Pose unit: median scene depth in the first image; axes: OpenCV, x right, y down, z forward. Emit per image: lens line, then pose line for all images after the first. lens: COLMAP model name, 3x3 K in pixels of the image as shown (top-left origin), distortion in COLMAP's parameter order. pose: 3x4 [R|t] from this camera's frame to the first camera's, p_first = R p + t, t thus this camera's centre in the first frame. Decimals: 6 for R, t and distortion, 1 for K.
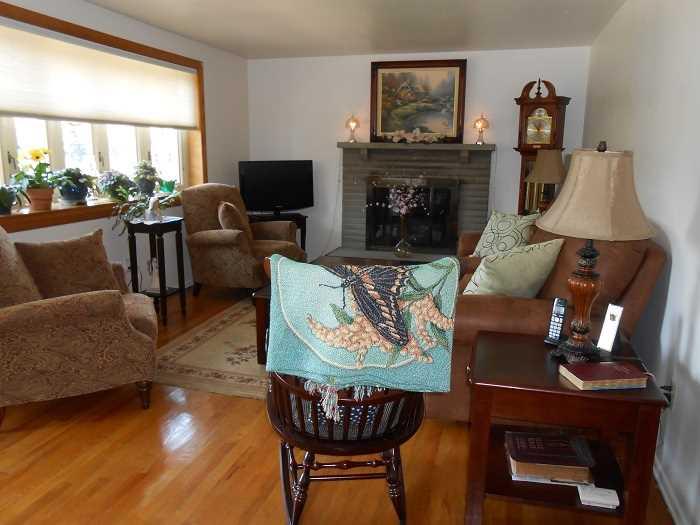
lens RADIAL K [[531.3, 0, 350.0], [0, 531.3, 262.5], [0, 0, 1]] dist [-0.097572, 0.151984]
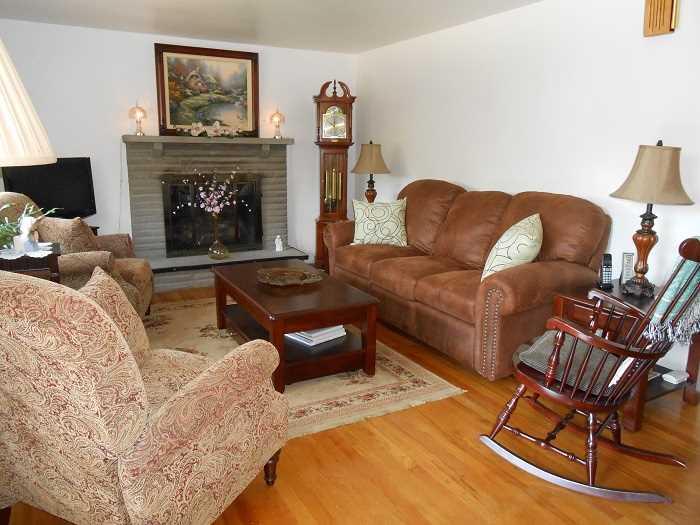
lens RADIAL K [[531.3, 0, 350.0], [0, 531.3, 262.5], [0, 0, 1]] dist [-0.097572, 0.151984]
pose [[0.722801, -0.144811, 0.675714, -0.368623], [0.137053, 0.988414, 0.065222, -0.033176], [-0.677330, 0.045466, 0.734273, 0.159091]]
